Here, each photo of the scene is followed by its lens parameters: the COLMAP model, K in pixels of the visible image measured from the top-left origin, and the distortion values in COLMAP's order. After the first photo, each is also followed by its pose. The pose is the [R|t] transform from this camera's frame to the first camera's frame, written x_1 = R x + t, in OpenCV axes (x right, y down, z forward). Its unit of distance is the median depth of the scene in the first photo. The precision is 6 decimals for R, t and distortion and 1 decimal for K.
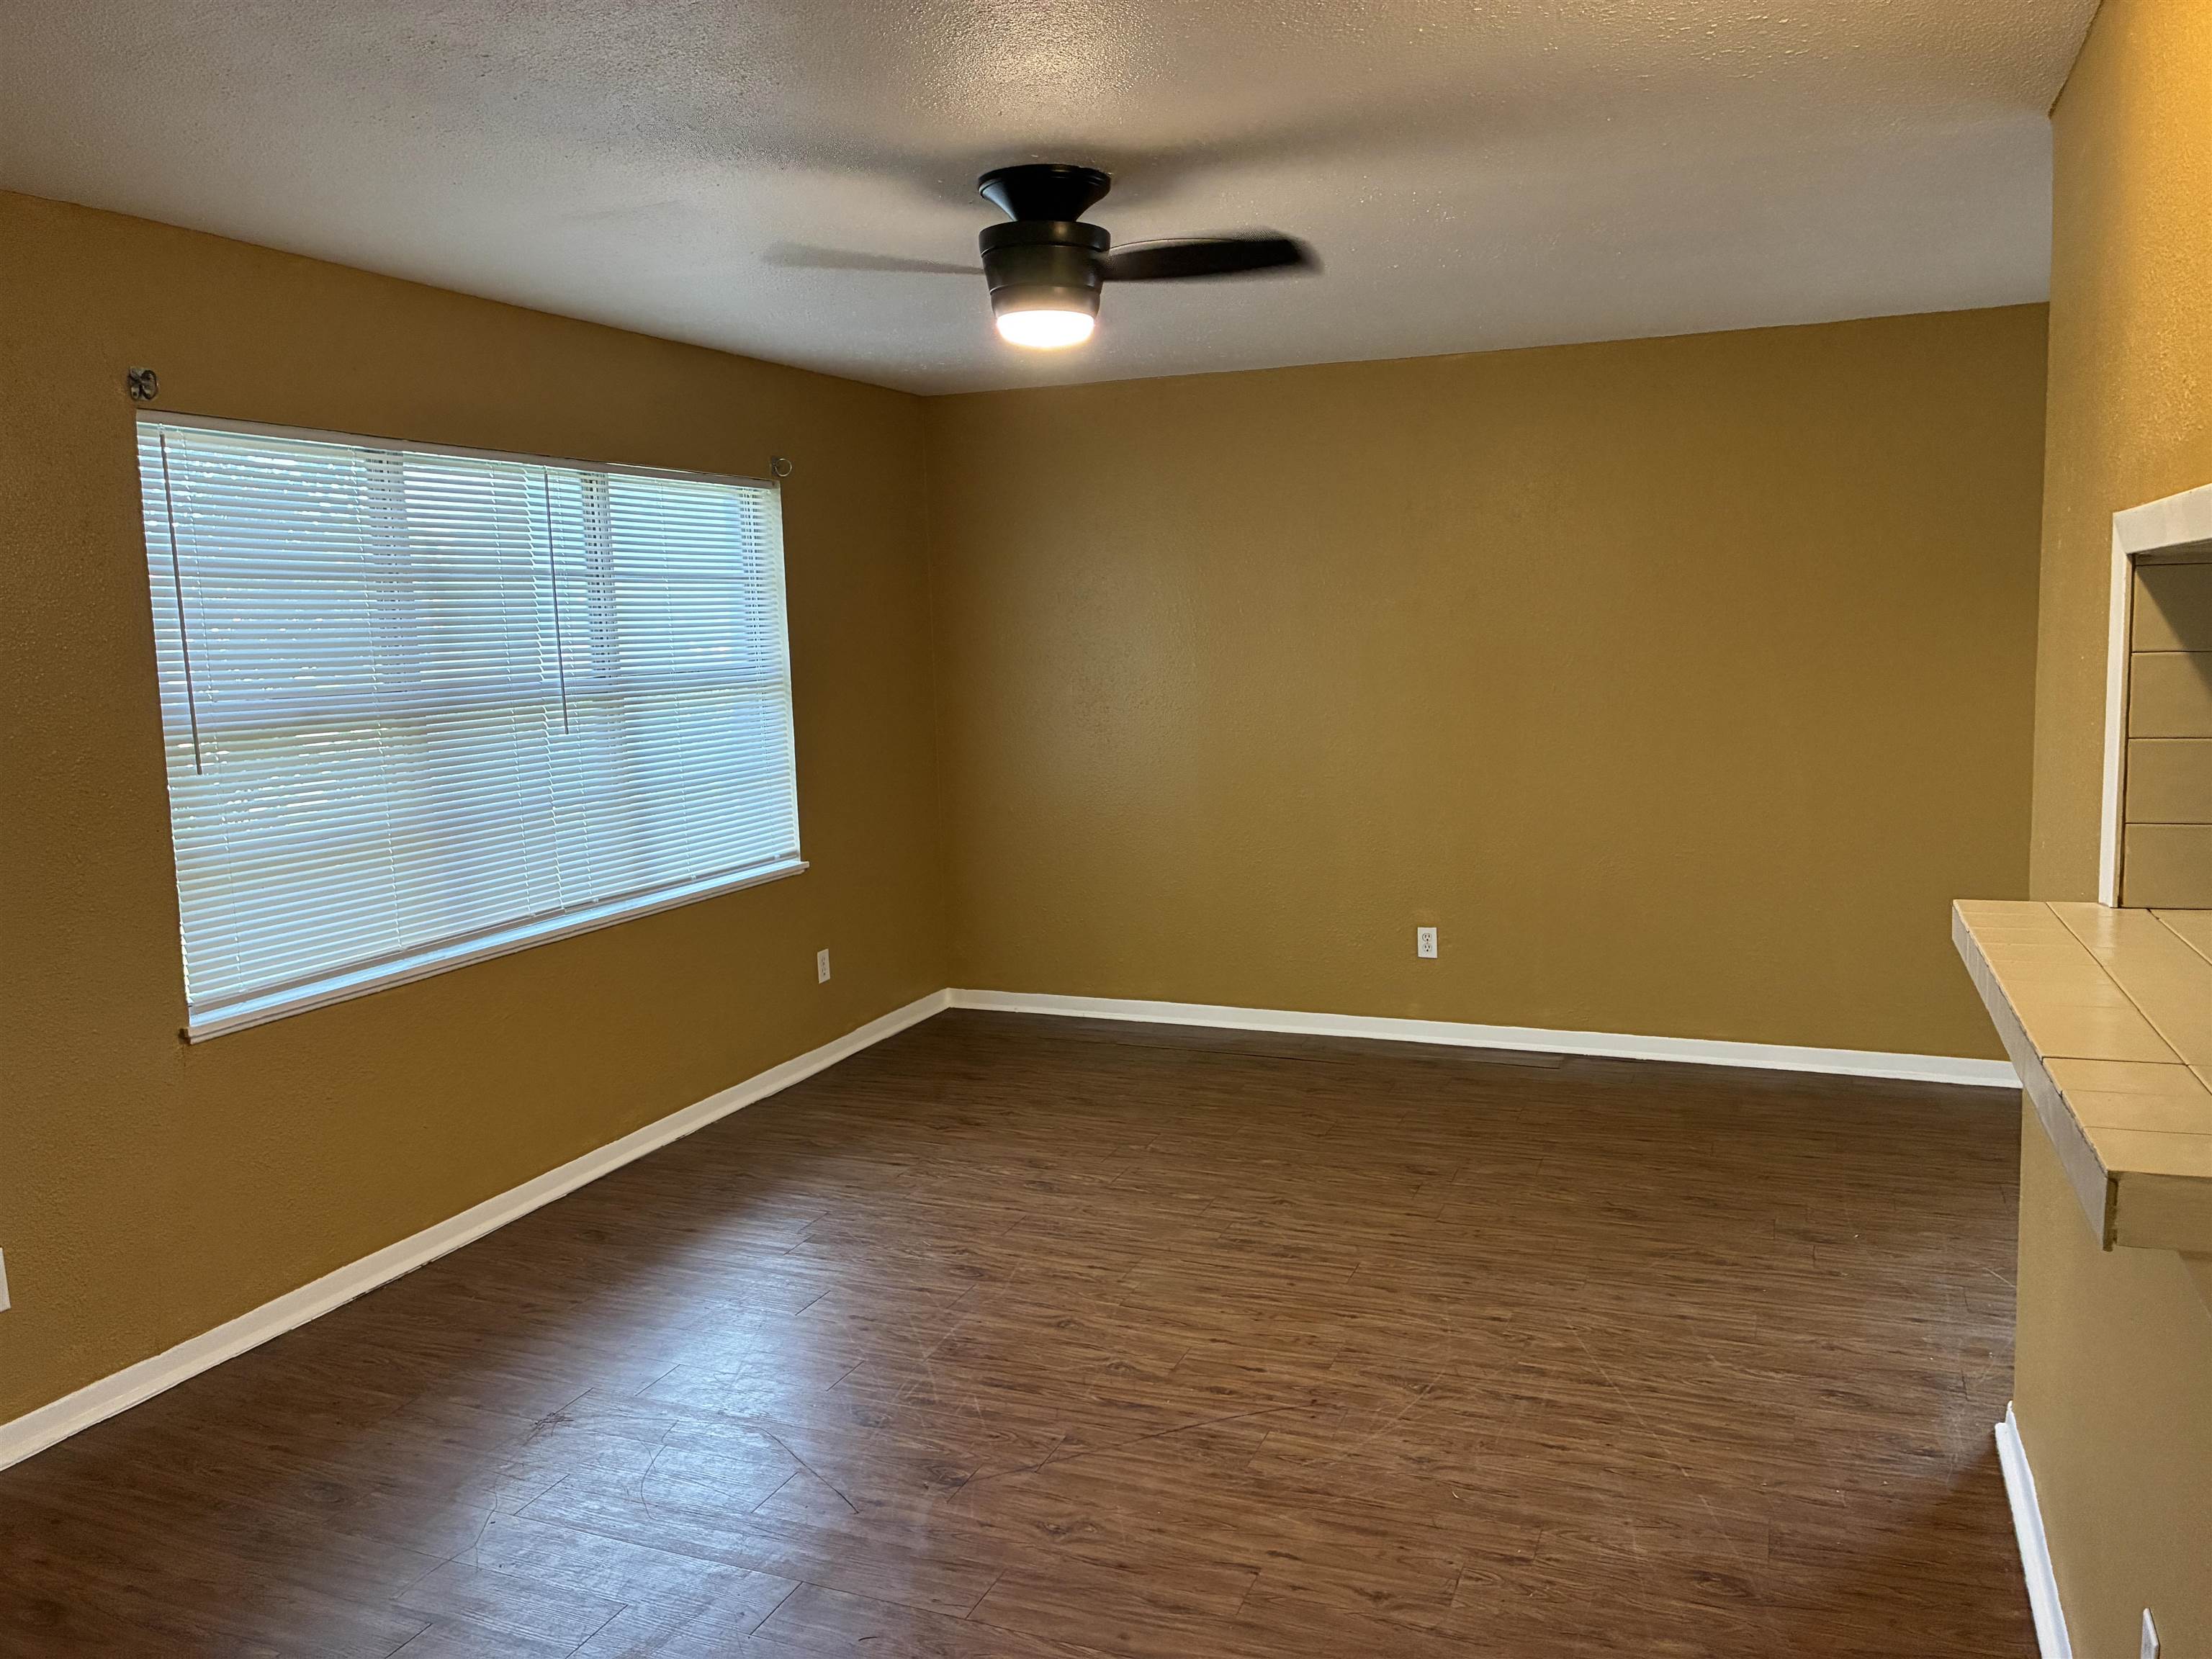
lens RADIAL K [[1691.0, 0, 1118.7], [0, 1691.0, 821.7], [0, 0, 1]] dist [0.008412, 0.045548]
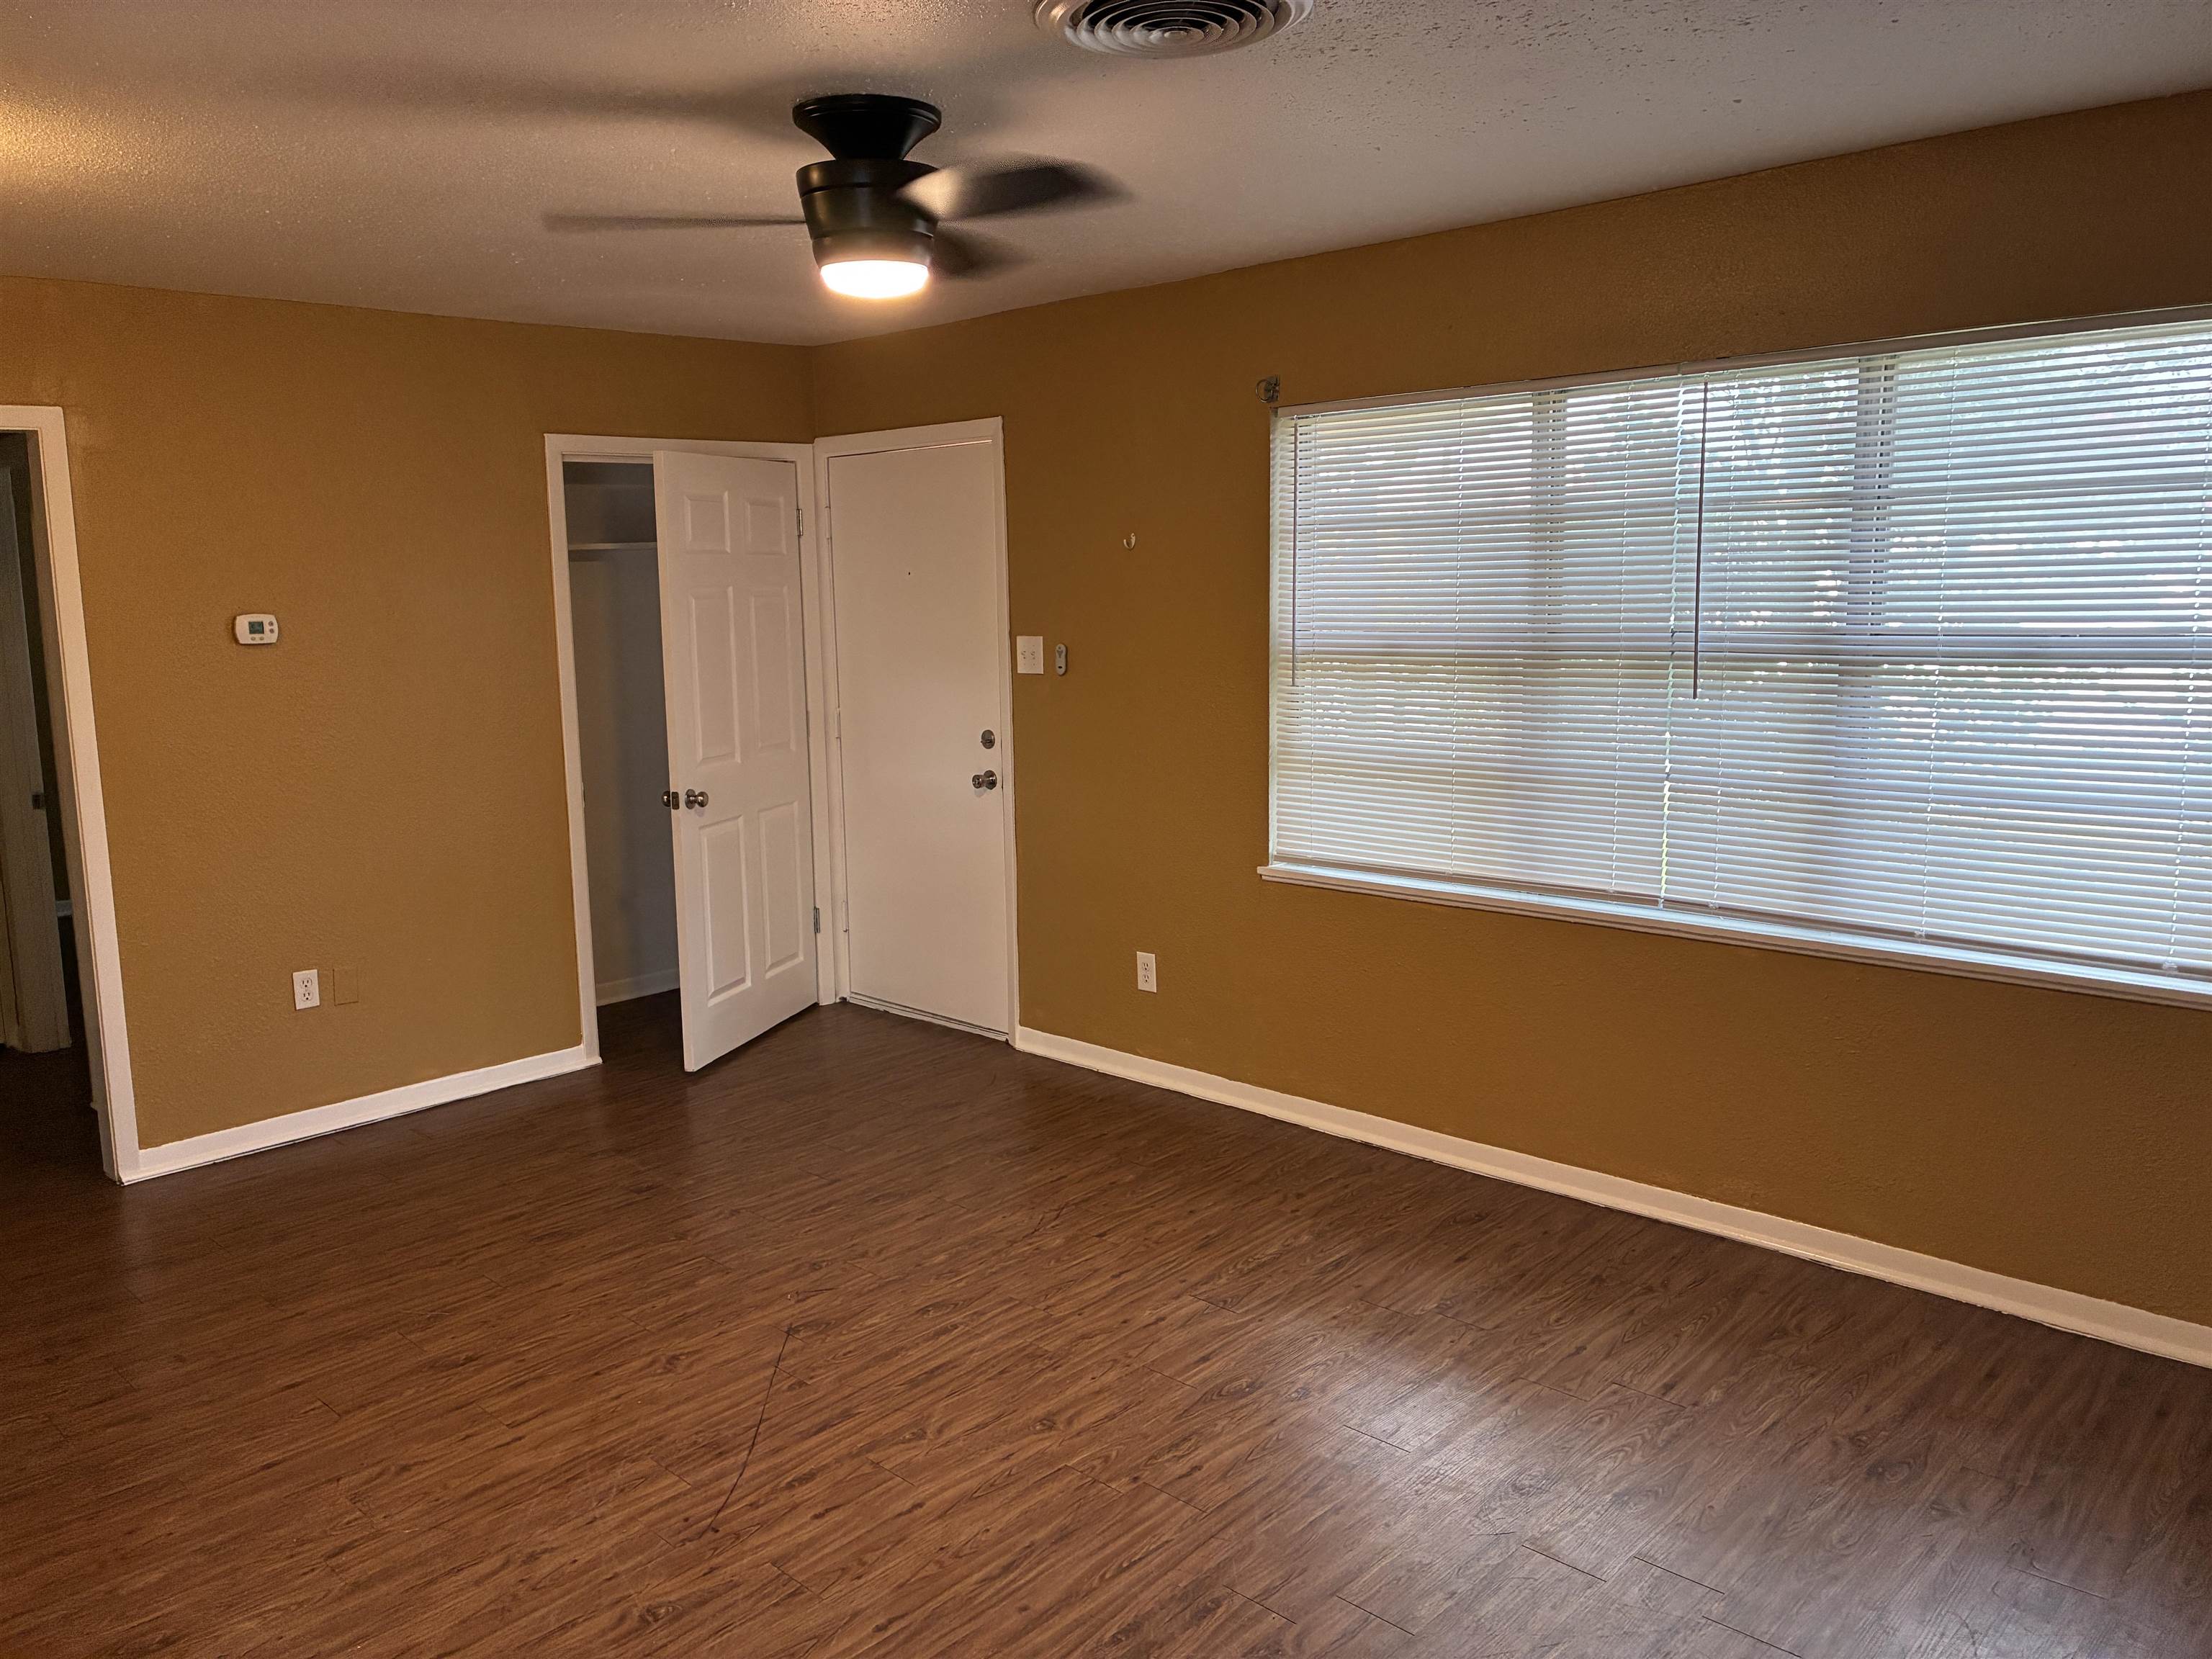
lens RADIAL K [[1667.8, 0, 1112.3], [0, 1667.8, 812.2], [0, 0, 1]] dist [0.058823, -0.071660]
pose [[-0.384369, 0.162853, -0.908702, 0.725241], [-0.078459, 0.974994, 0.207921, -0.196557], [0.919840, 0.151214, -0.361980, 1.386548]]
